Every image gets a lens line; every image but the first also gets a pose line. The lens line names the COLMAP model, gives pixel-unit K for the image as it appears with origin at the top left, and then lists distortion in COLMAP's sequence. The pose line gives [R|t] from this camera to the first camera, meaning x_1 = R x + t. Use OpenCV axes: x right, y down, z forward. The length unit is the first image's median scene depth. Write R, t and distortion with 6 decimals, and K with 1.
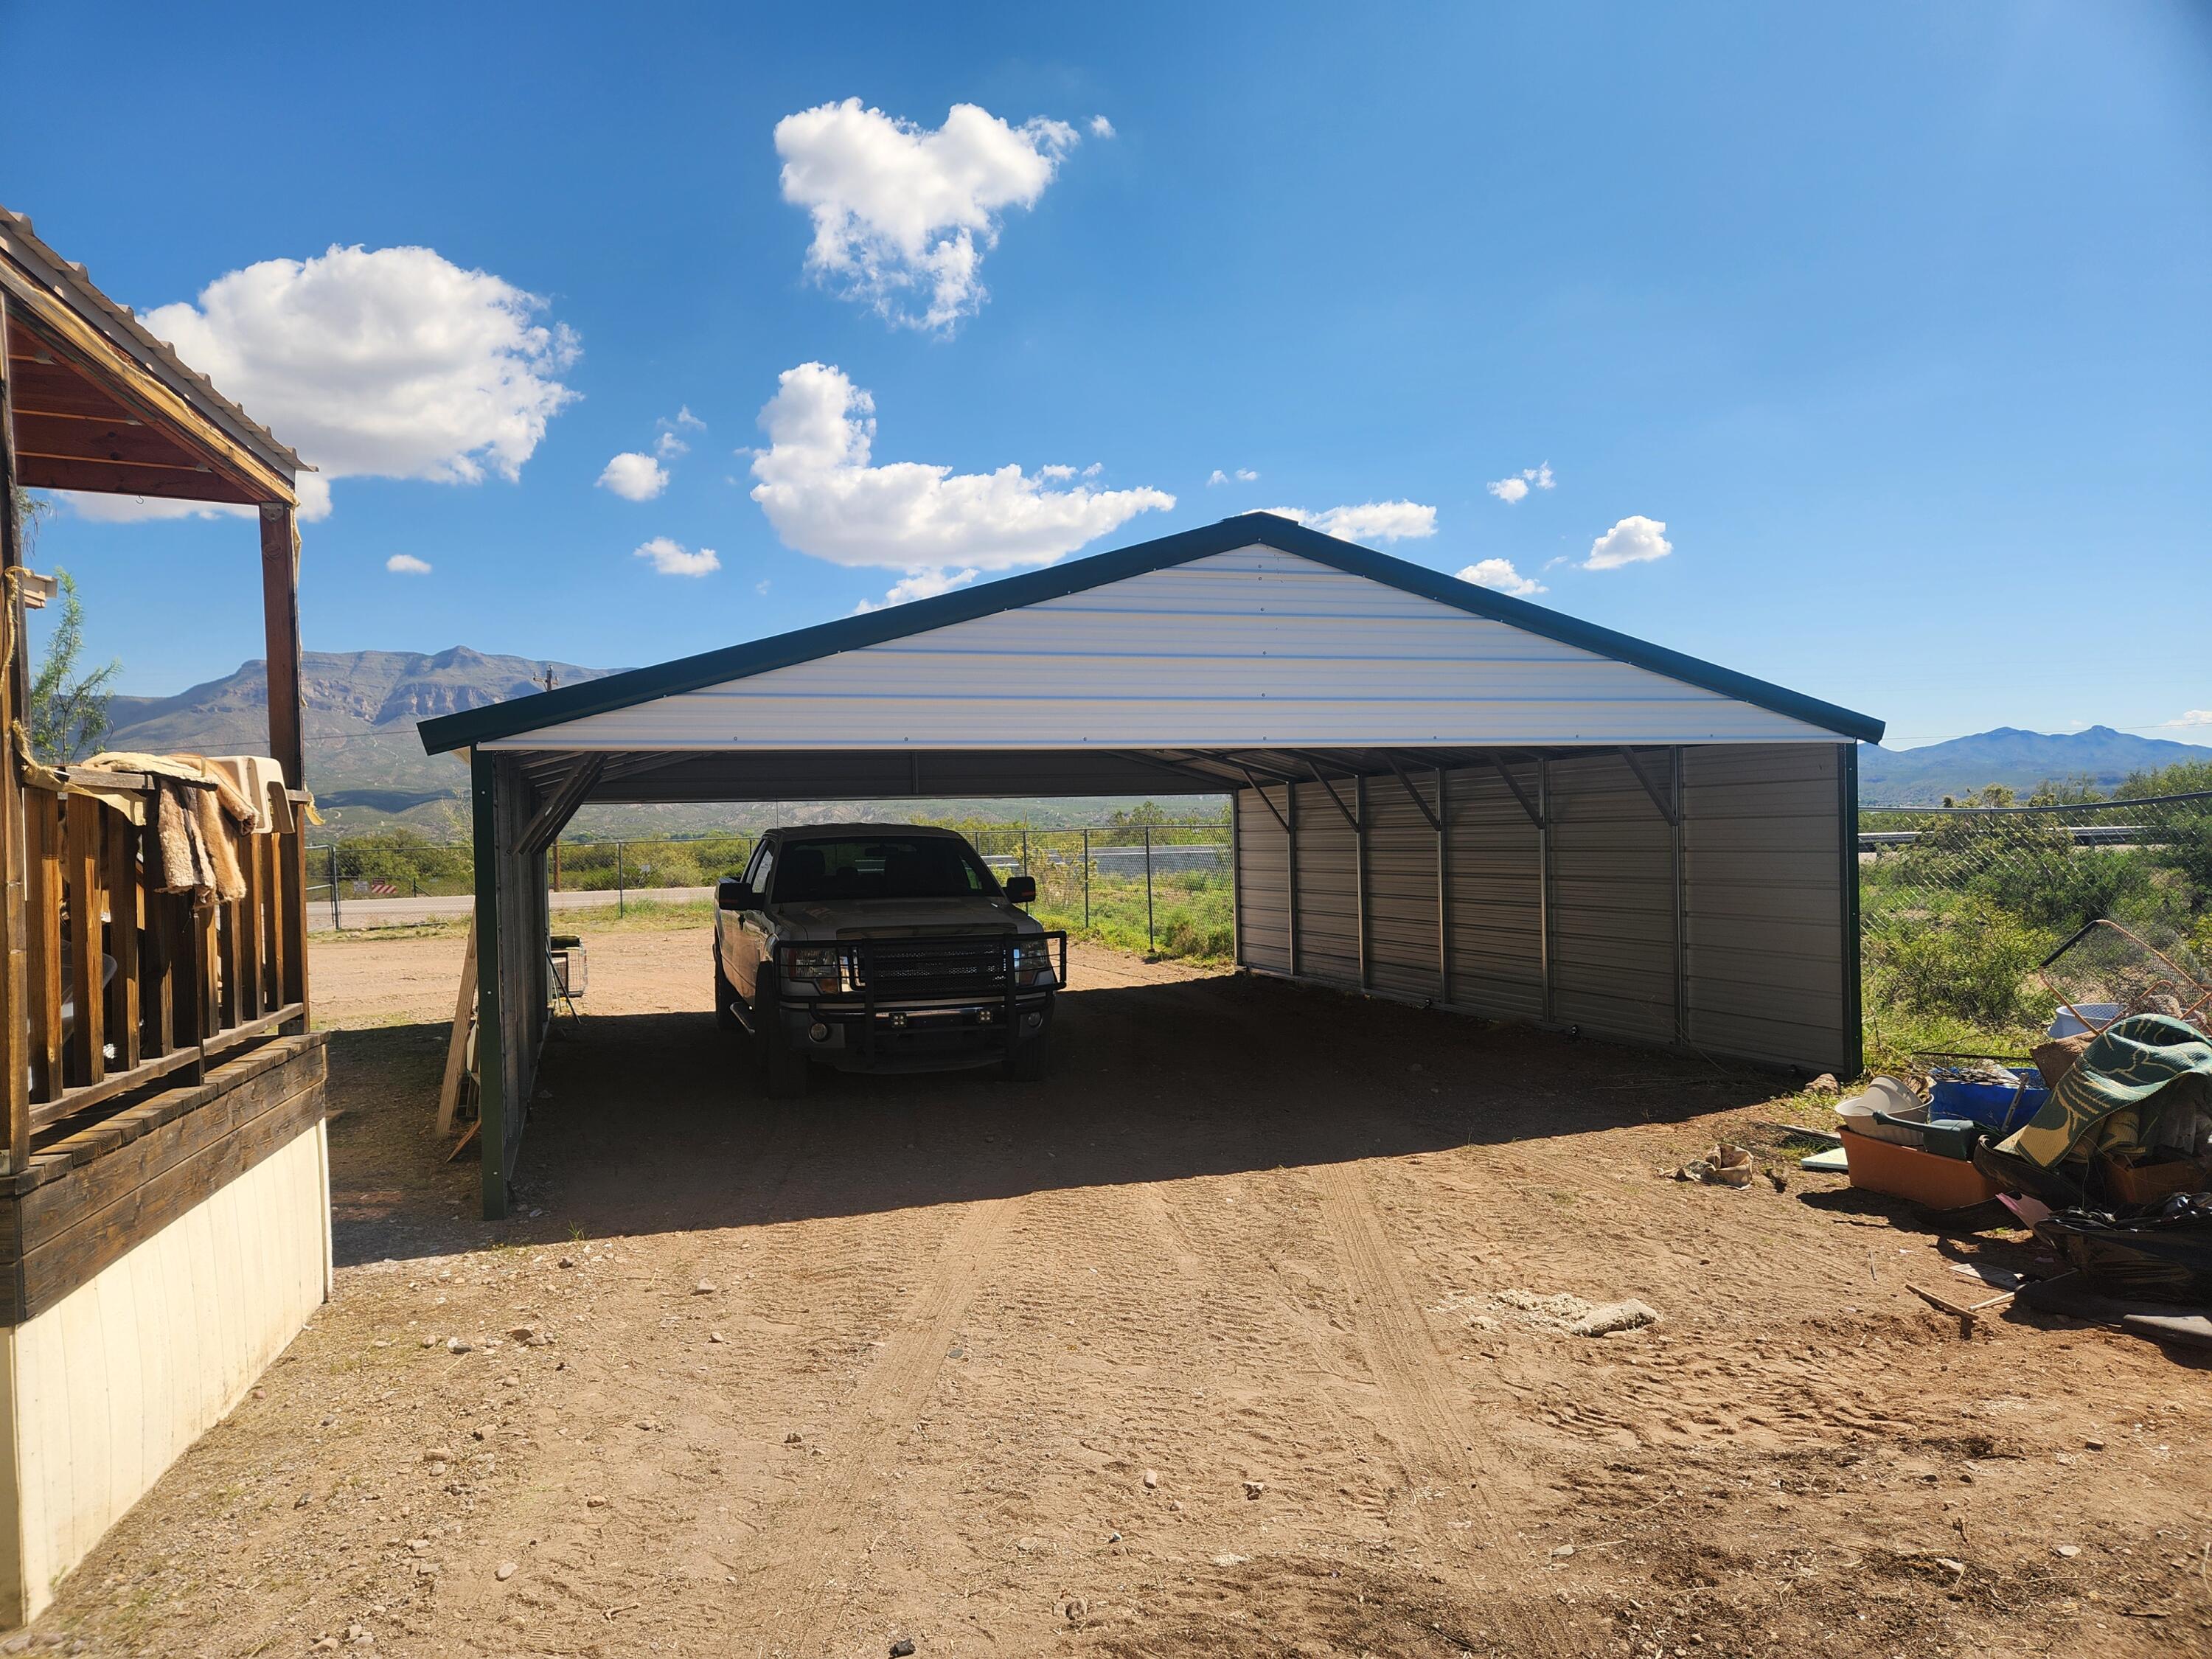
lens RADIAL K [[1492.3, 0, 1112.0], [0, 1492.3, 825.1], [0, 0, 1]] dist [0.000702, -0.002710]
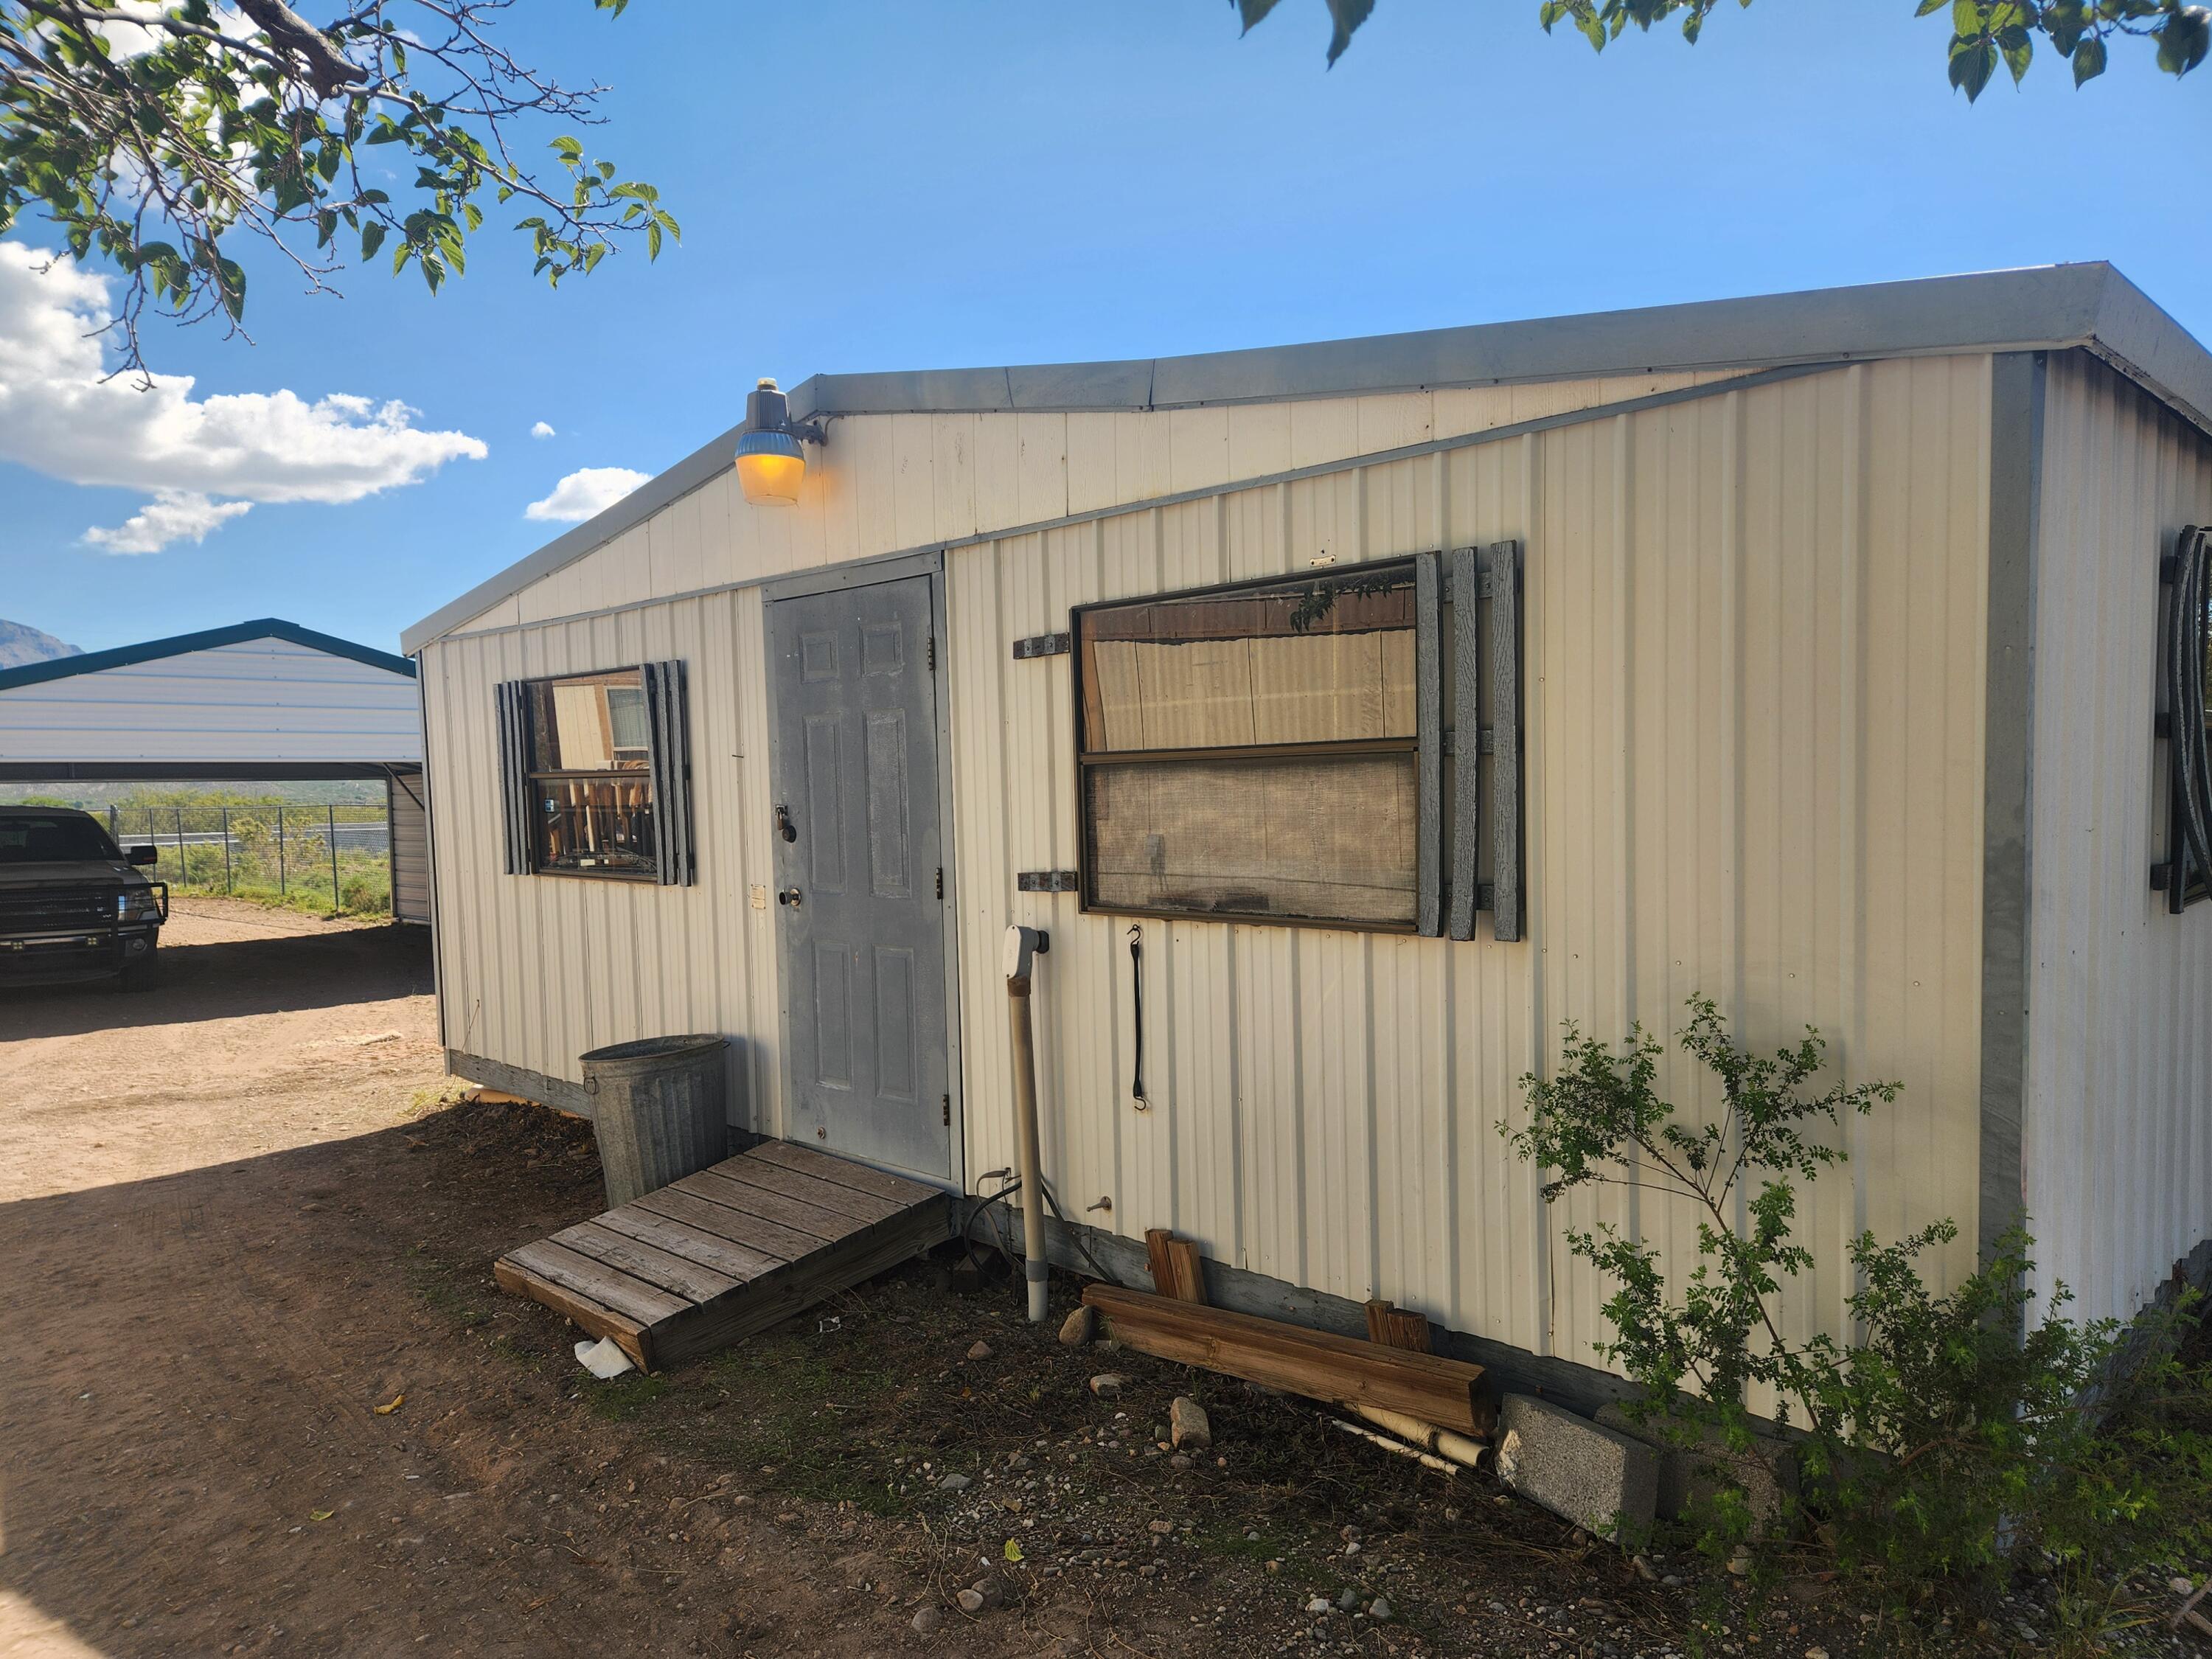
lens RADIAL K [[1492.3, 0, 1101.7], [0, 1492.3, 834.8], [0, 0, 1]] dist [0.000702, -0.002710]
pose [[0.910859, -0.009334, 0.412612, 0.109997], [-0.000942, 0.999695, 0.024693, -0.006210], [-0.412717, -0.022881, 0.910572, -0.377717]]
